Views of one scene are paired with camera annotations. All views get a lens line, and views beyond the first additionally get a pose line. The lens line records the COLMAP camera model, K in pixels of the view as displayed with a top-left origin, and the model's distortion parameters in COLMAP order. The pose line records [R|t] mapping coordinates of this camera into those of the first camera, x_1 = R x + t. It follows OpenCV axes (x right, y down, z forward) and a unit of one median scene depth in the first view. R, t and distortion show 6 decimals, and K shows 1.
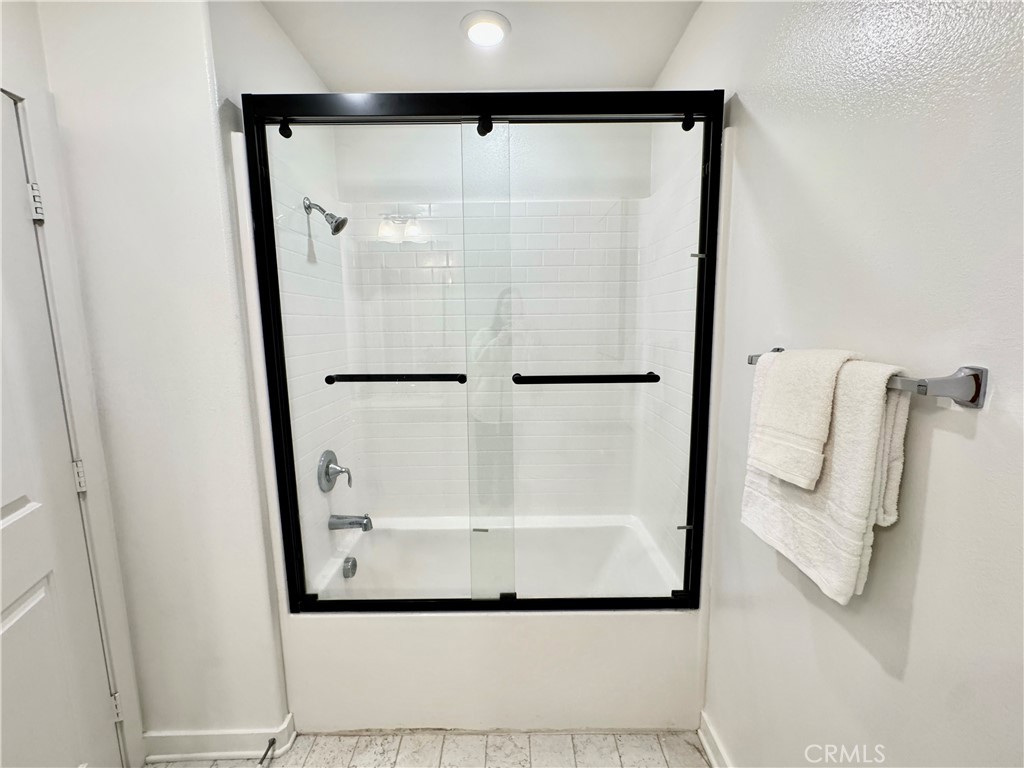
lens RADIAL K [[410.0, 0, 519.6], [0, 410.0, 388.4], [0, 0, 1]] dist [0.001653, -0.001714]
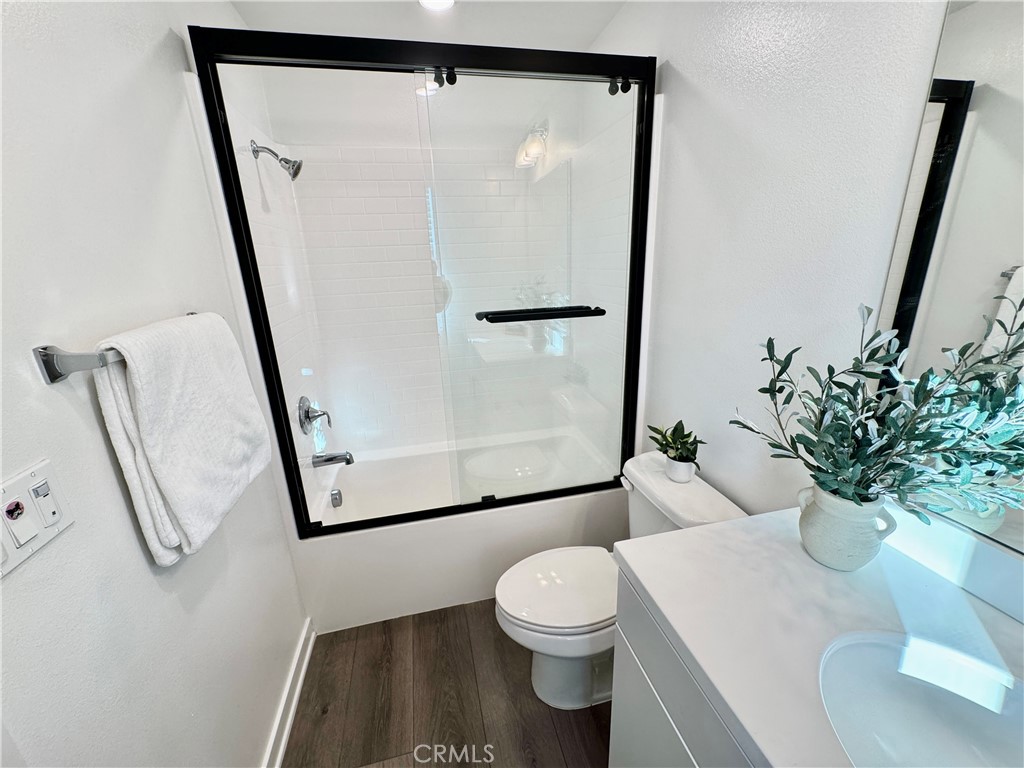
lens RADIAL K [[410.0, 0, 514.4], [0, 410.0, 384.6], [0, 0, 1]] dist [0.001653, -0.001714]
pose [[0.974728, -0.087672, 0.205474, -0.178112], [0.052866, 0.984172, 0.169145, -0.030779], [-0.217051, -0.154008, 0.963935, -0.145267]]
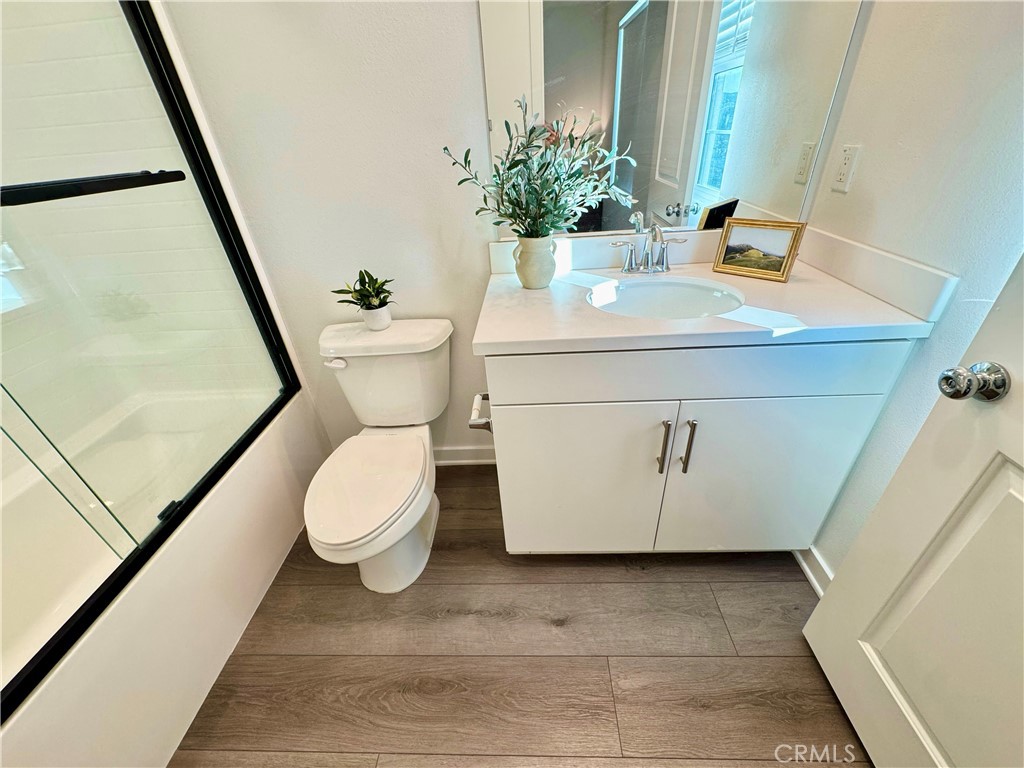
lens RADIAL K [[410.0, 0, 512.5], [0, 410.0, 383.5], [0, 0, 1]] dist [0.001653, -0.001714]
pose [[0.043988, -0.522318, 0.851616, -0.537572], [0.190361, 0.841205, 0.506100, 0.034827], [-0.980728, 0.139852, 0.136431, 0.221619]]
